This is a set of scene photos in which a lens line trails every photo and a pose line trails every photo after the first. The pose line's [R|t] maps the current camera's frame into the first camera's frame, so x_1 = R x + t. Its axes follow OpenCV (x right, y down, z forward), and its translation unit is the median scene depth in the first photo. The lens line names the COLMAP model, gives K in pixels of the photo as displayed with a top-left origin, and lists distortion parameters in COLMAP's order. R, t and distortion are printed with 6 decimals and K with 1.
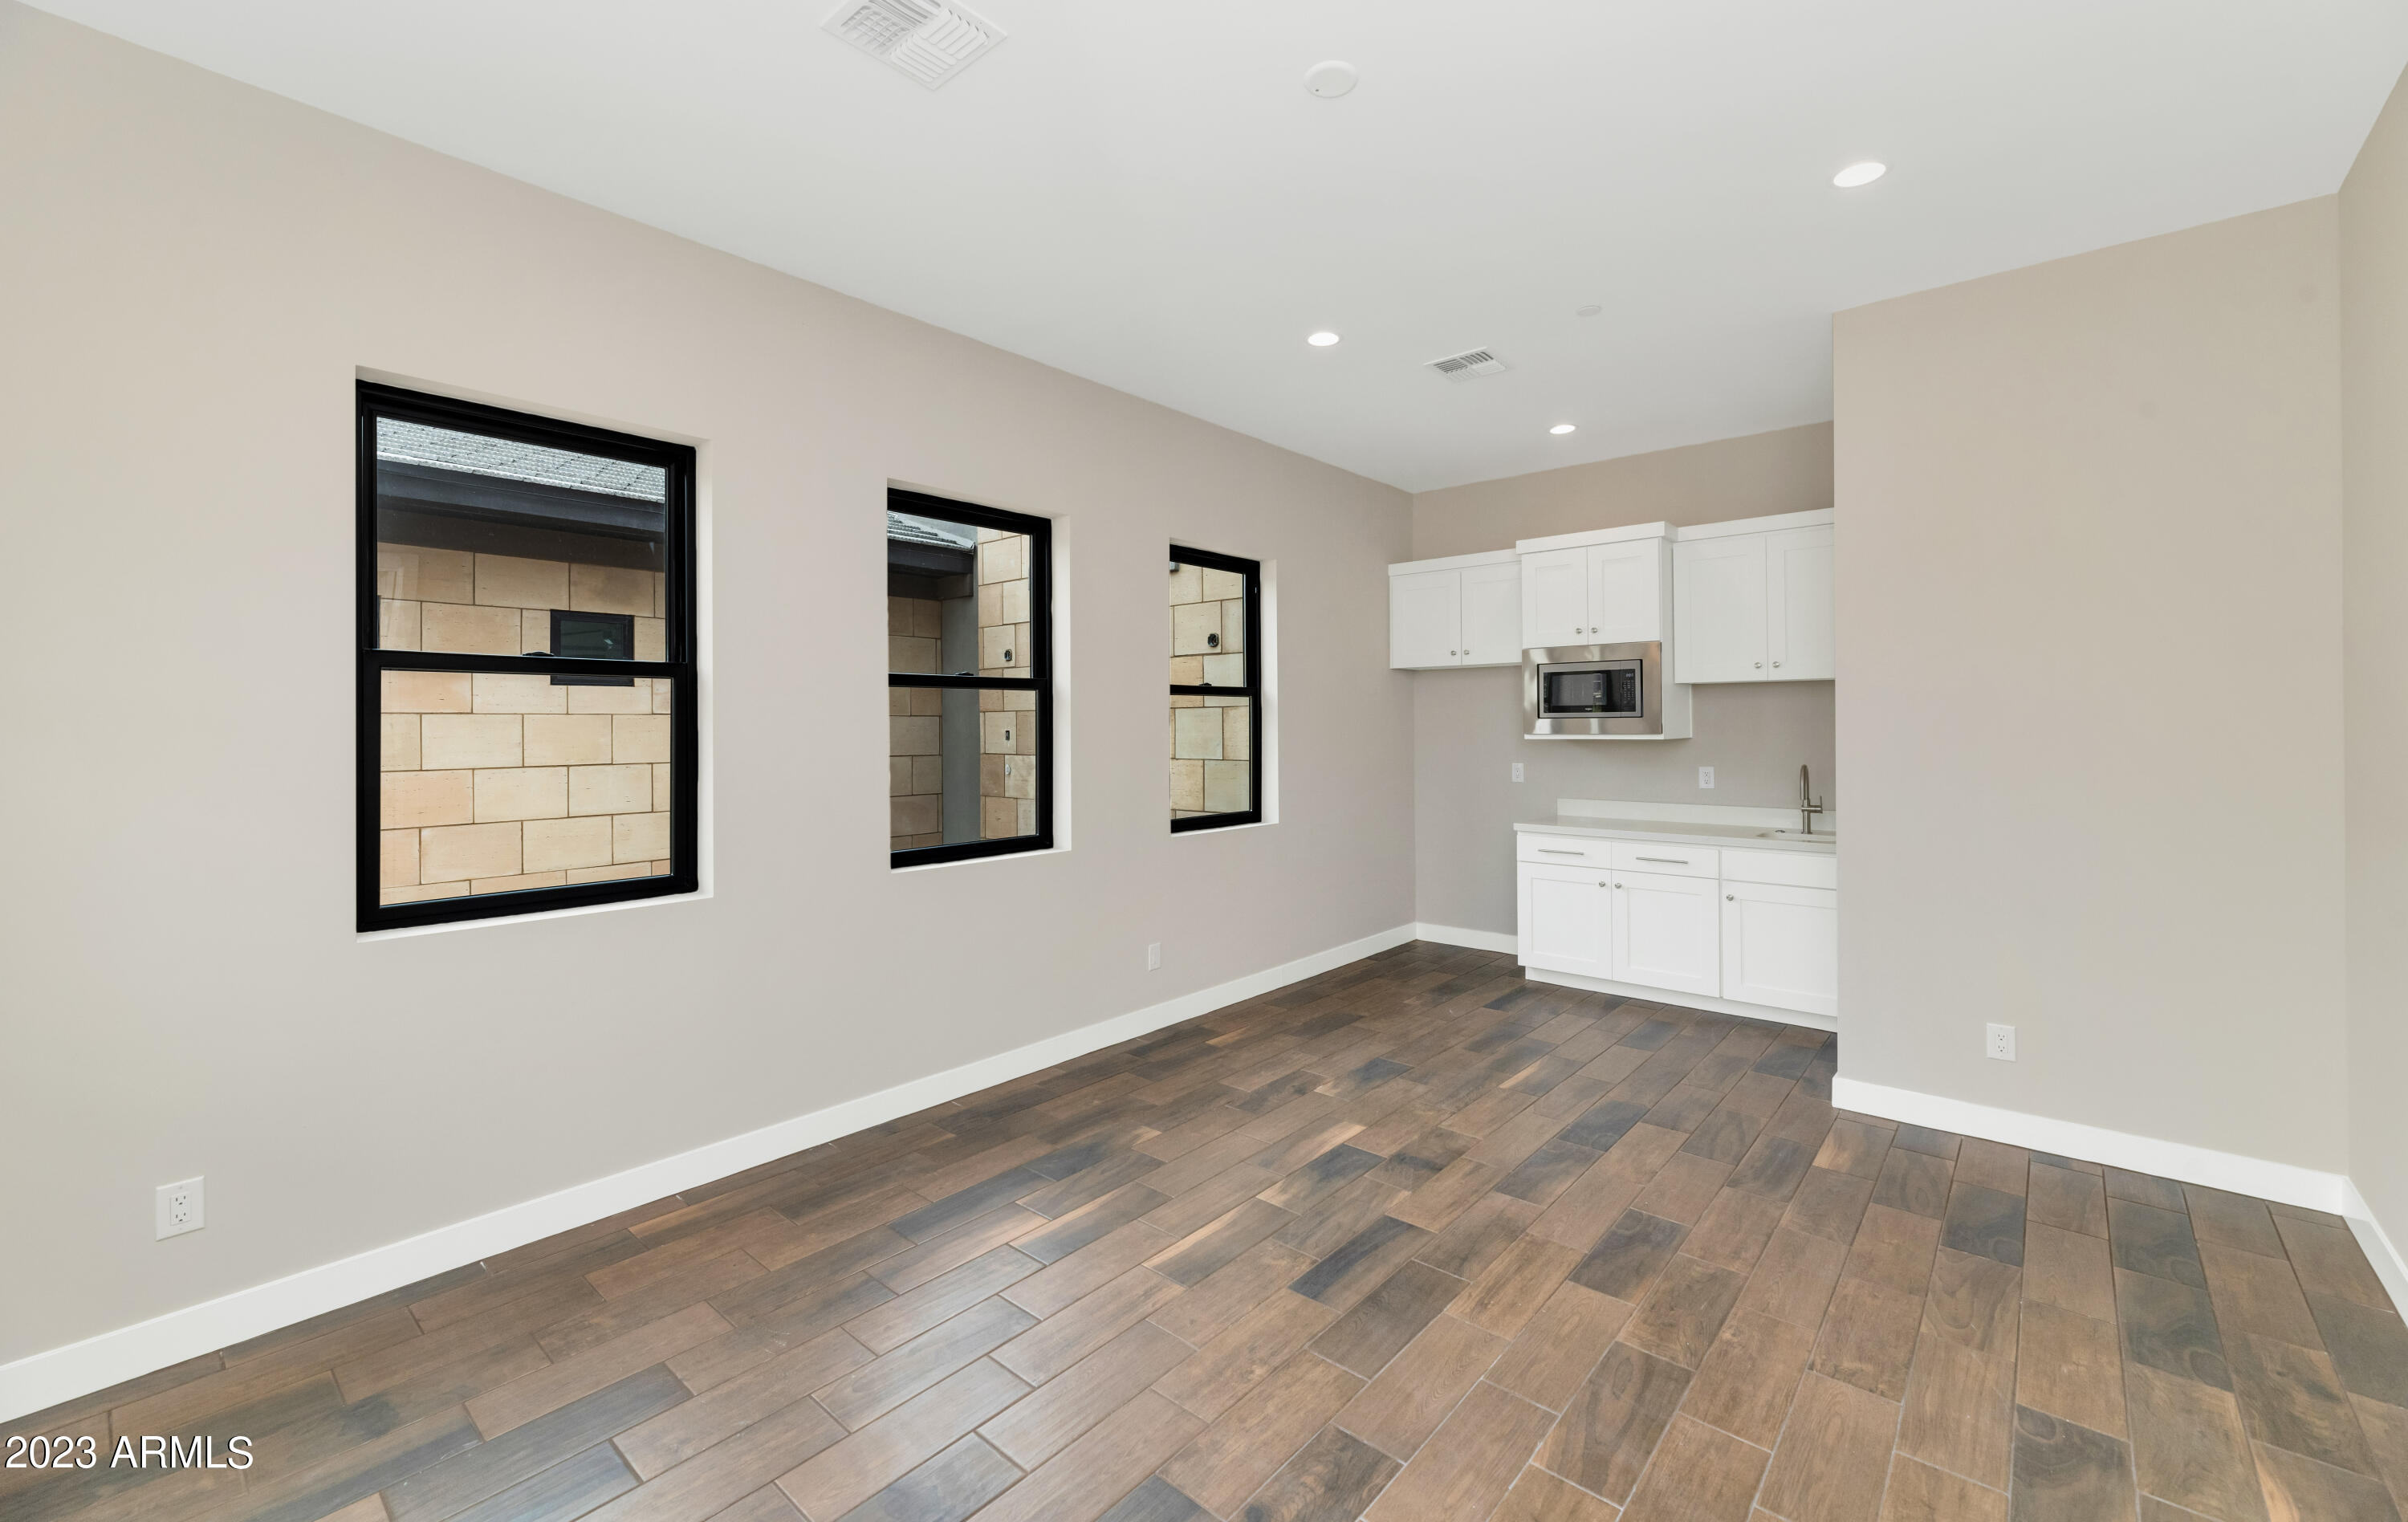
lens RADIAL K [[971.9, 0, 1204.0], [0, 971.9, 761.0], [0, 0, 1]] dist [-0.001810, -0.000209]
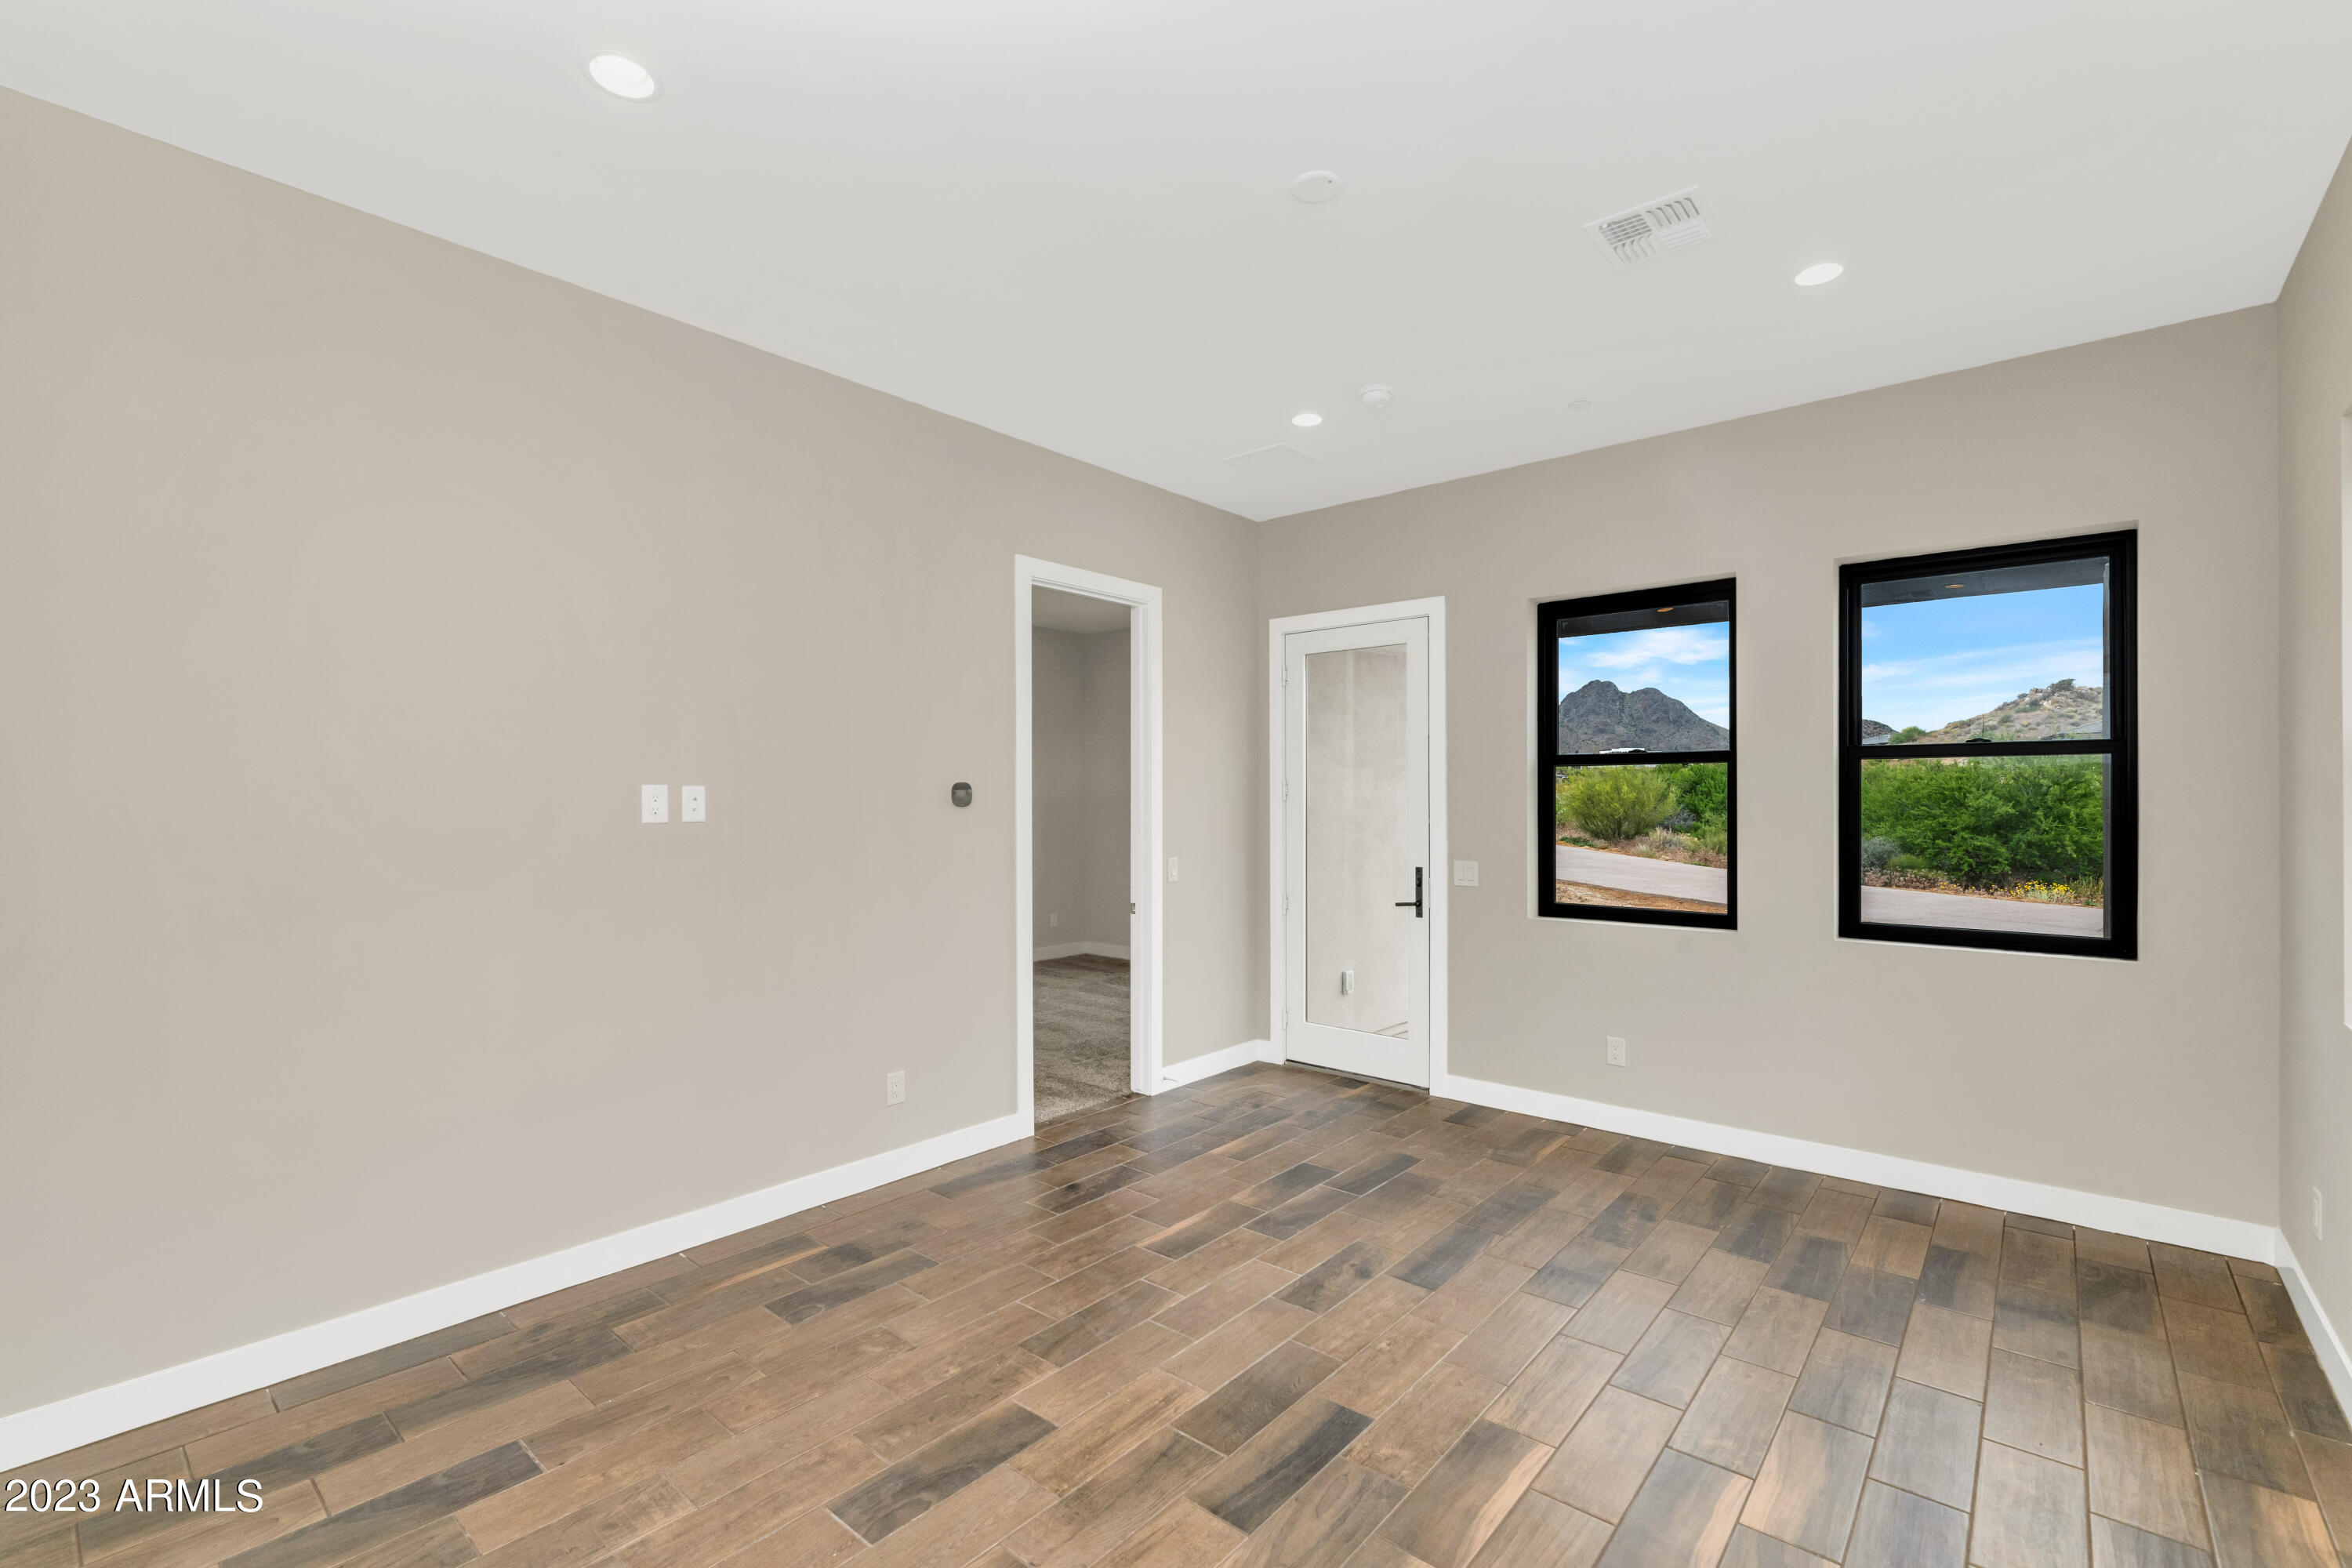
lens RADIAL K [[985.7, 0, 1176.0], [0, 985.7, 784.0], [0, 0, 1]] dist [0.000171, -0.000013]
pose [[-0.999984, 0.003551, -0.004353, 0.249227], [0.003457, 0.999763, 0.021497, -0.066281], [0.004428, 0.021482, -0.999759, 1.748229]]
